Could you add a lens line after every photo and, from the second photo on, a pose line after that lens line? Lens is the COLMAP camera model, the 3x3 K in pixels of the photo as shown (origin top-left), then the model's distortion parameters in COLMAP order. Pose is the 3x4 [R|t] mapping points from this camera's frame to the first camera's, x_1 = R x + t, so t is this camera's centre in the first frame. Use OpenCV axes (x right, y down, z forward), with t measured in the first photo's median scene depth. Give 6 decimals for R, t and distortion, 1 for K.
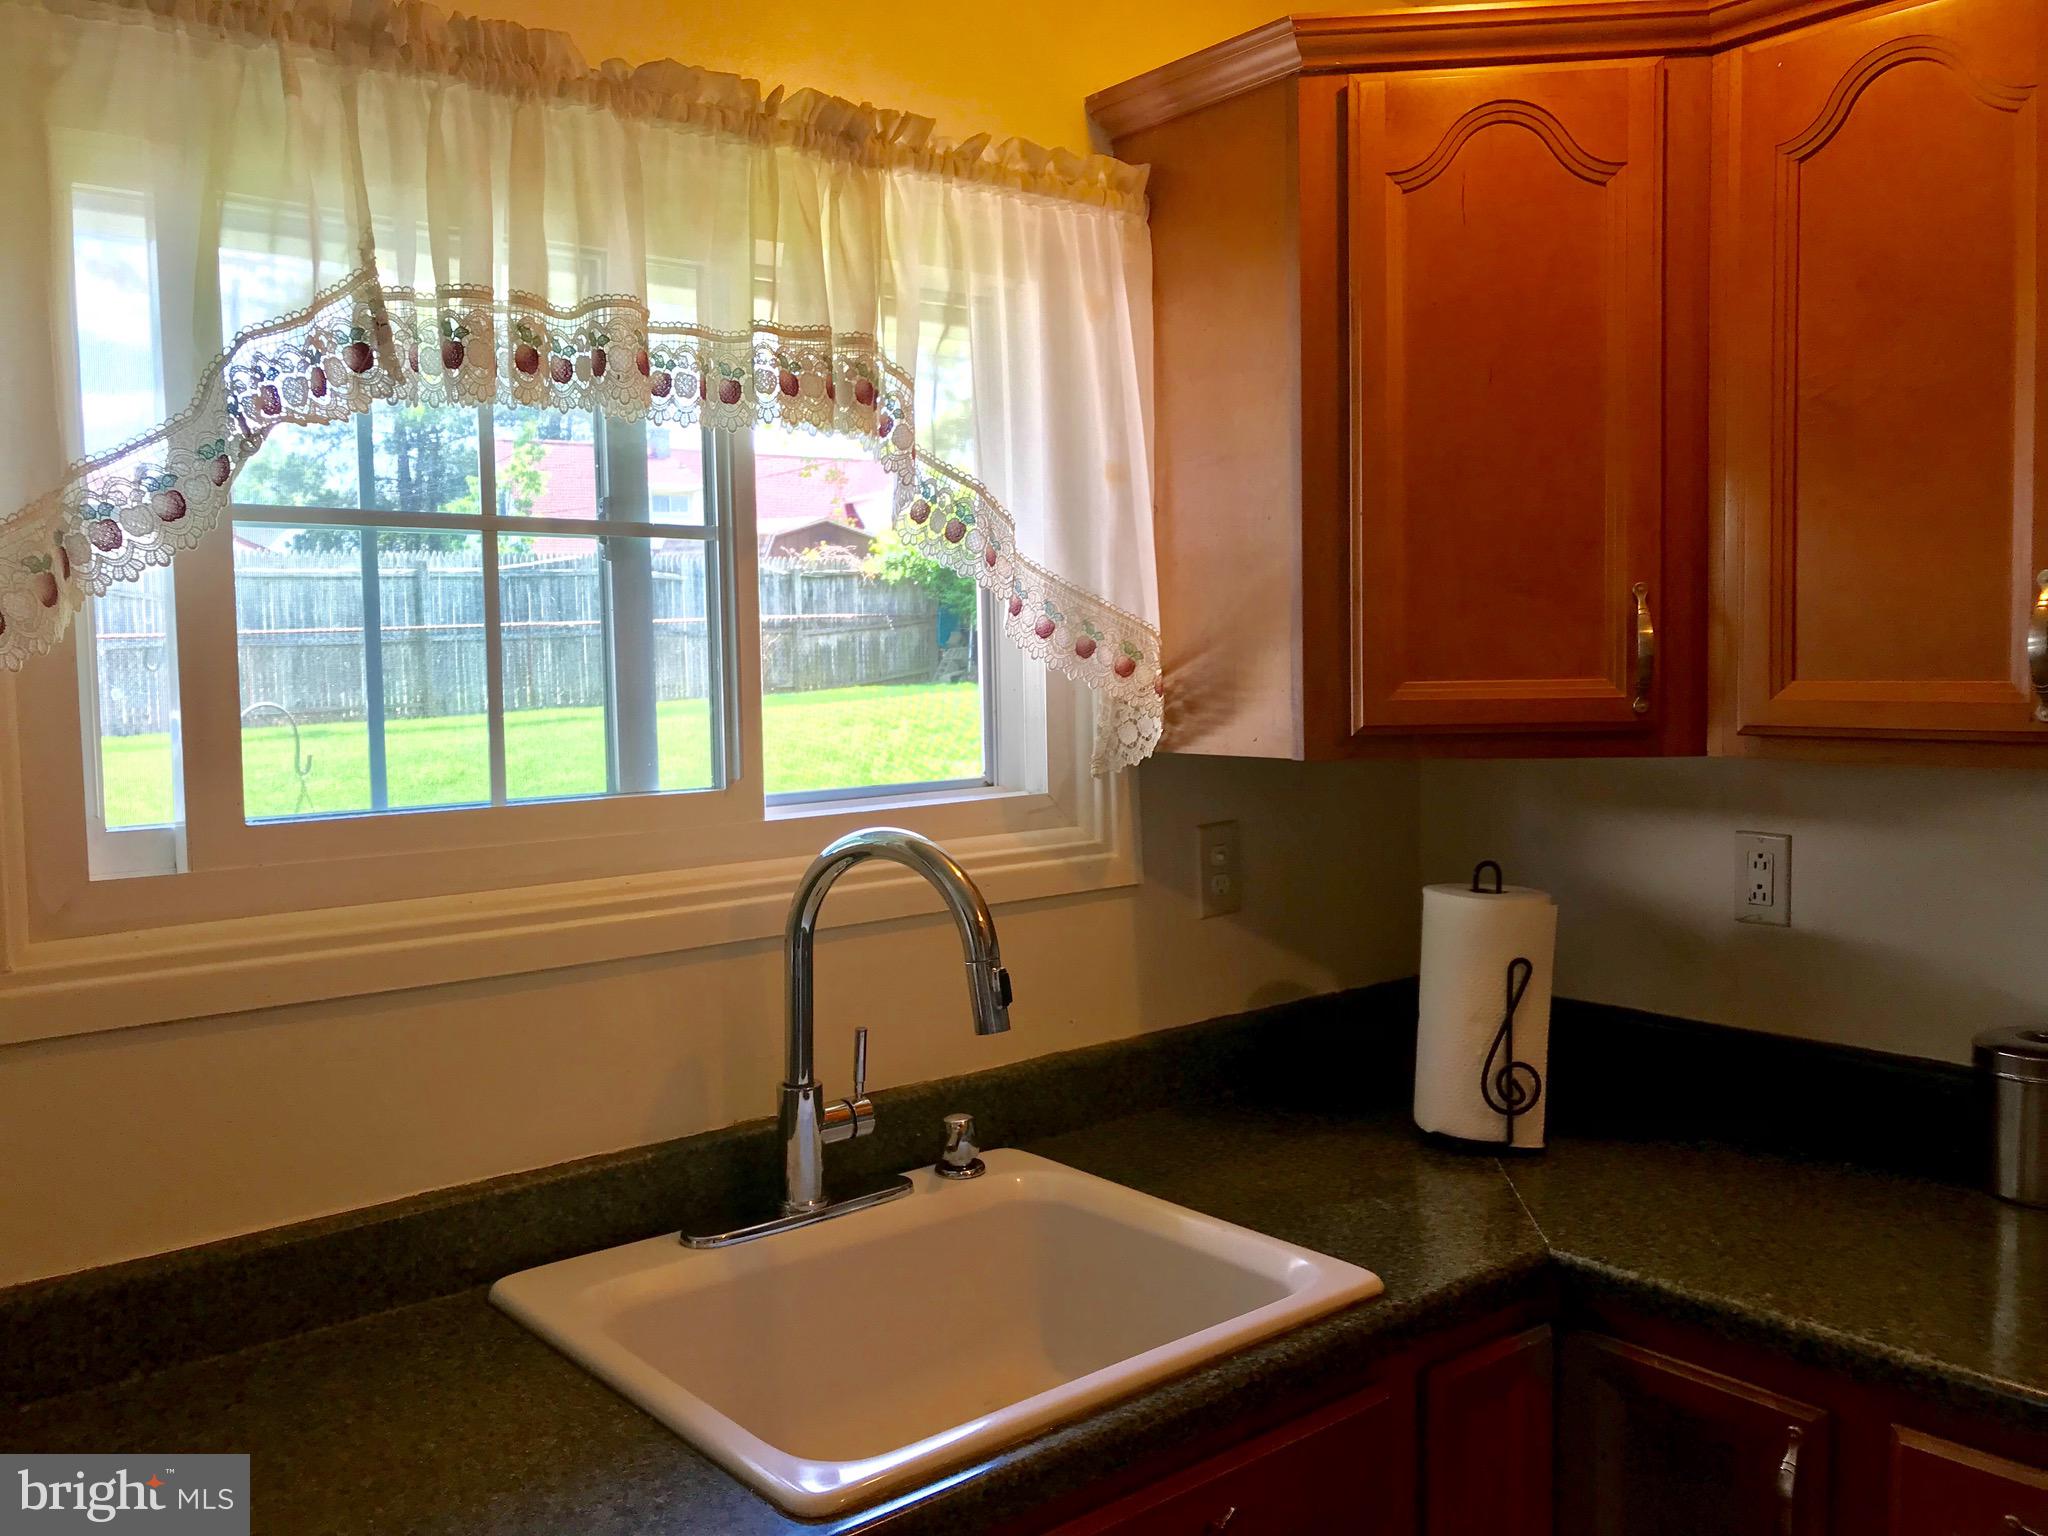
lens RADIAL K [[1686.7, 0, 1024.0], [0, 1686.7, 768.0], [0, 0, 1]] dist [-0.006872, 0.054335]
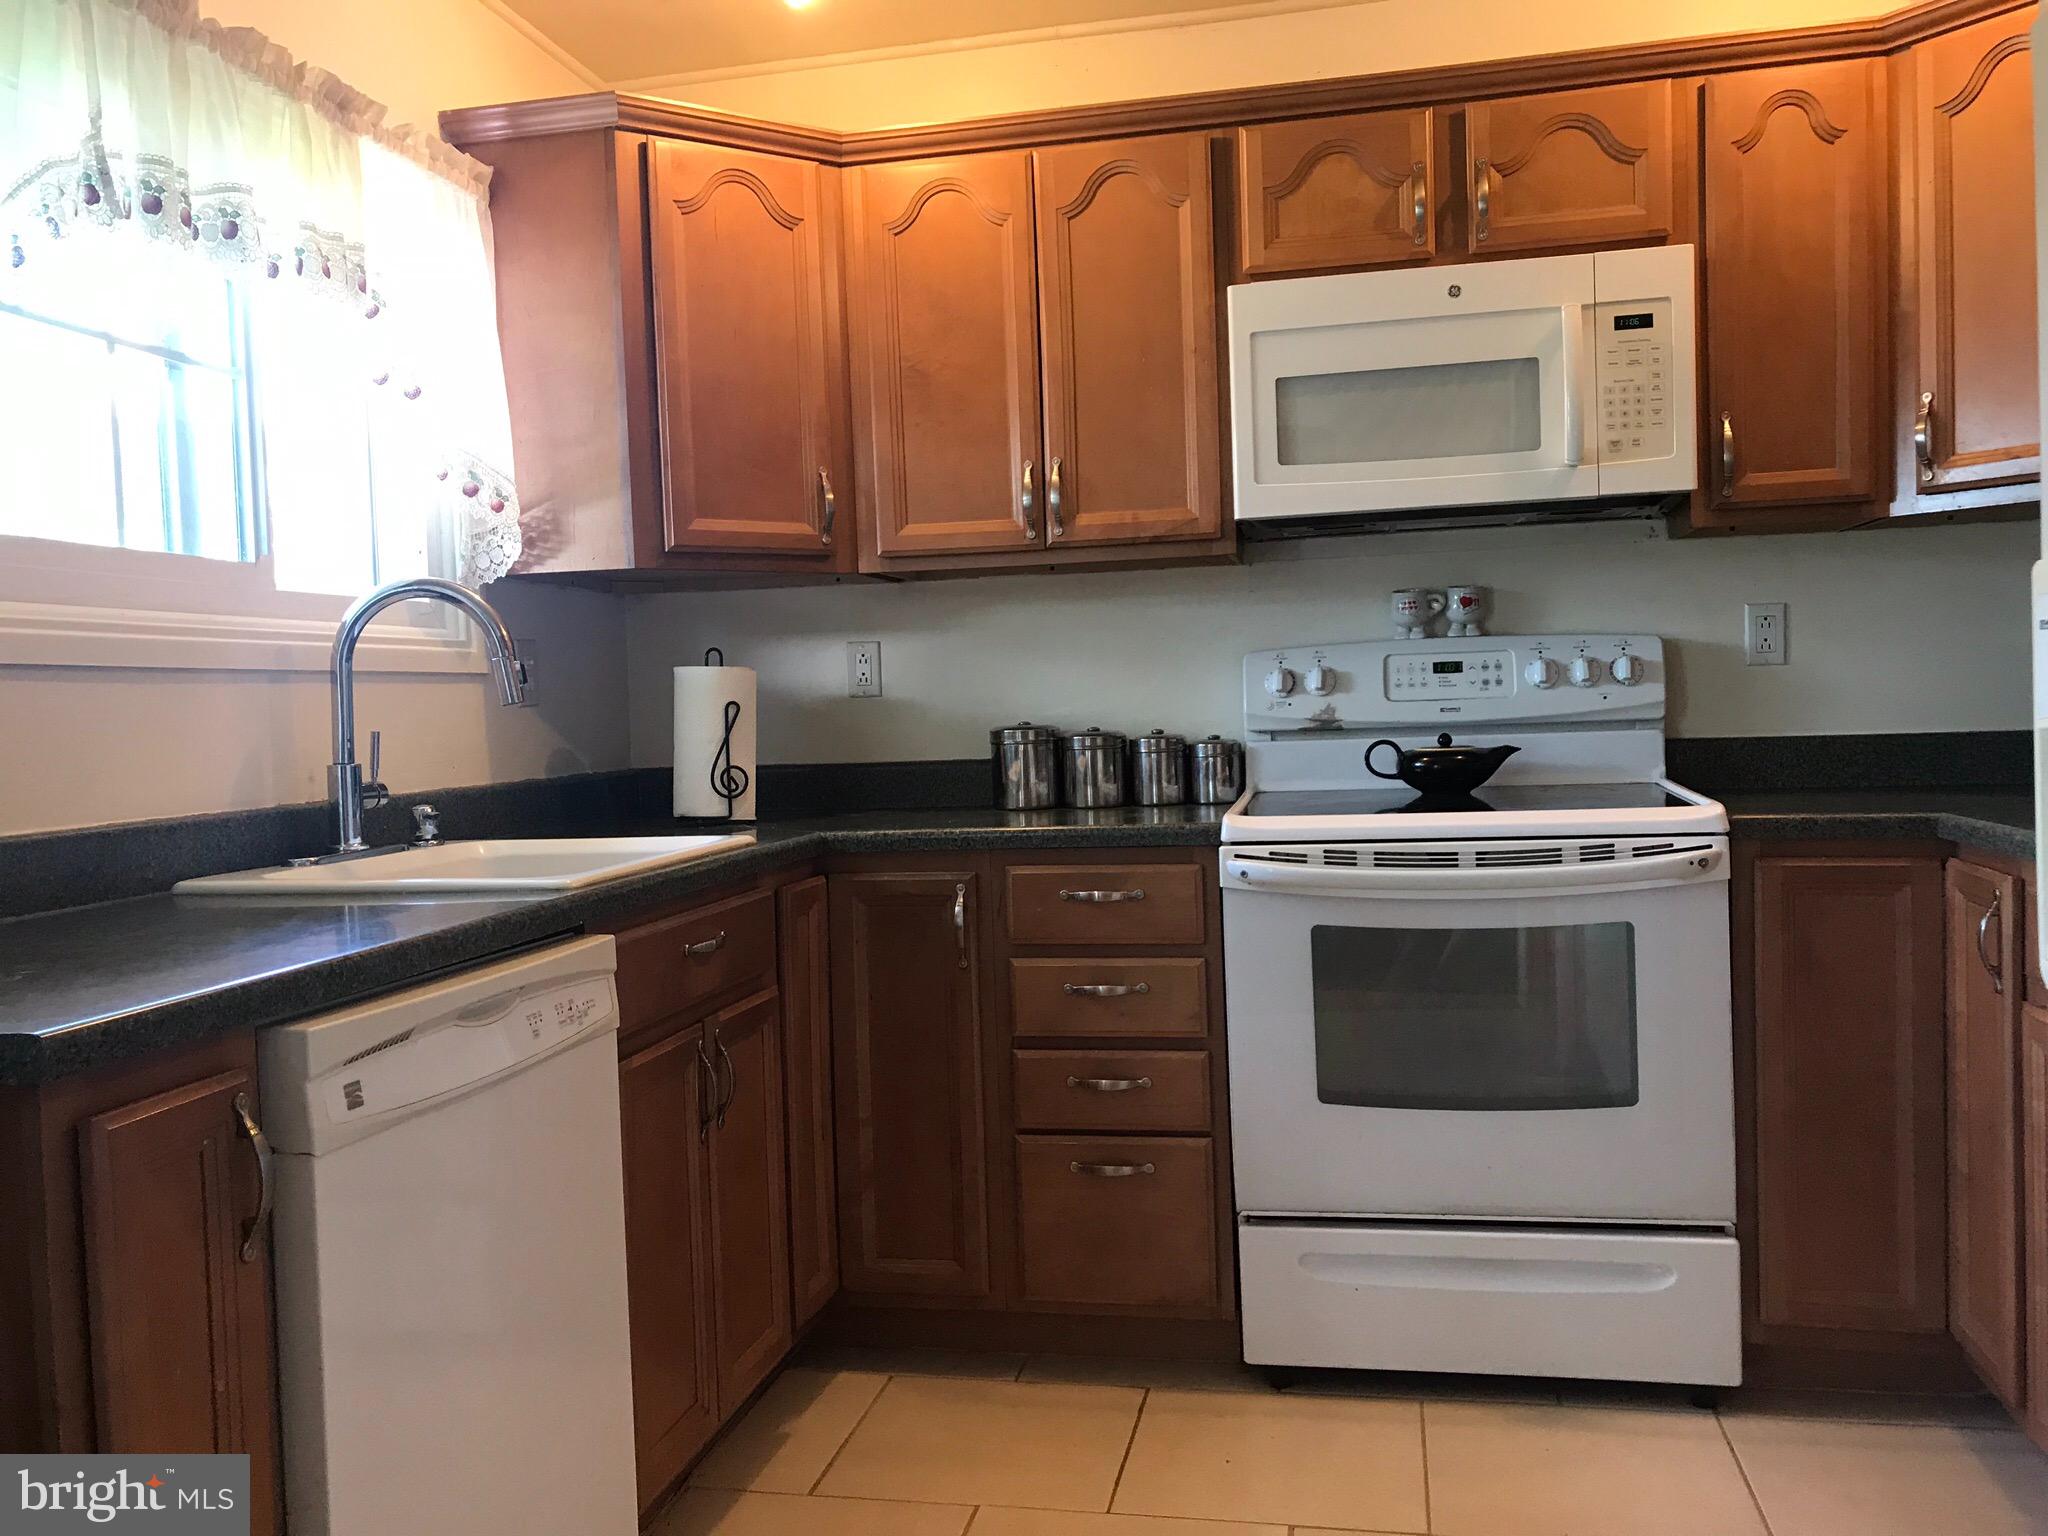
lens RADIAL K [[1686.7, 0, 1024.0], [0, 1686.7, 768.0], [0, 0, 1]] dist [-0.006872, 0.054335]
pose [[0.785871, -0.031375, 0.617594, -0.532071], [0.060682, 0.997805, -0.026525, 0.250393], [-0.615406, 0.058323, 0.786049, -0.439121]]
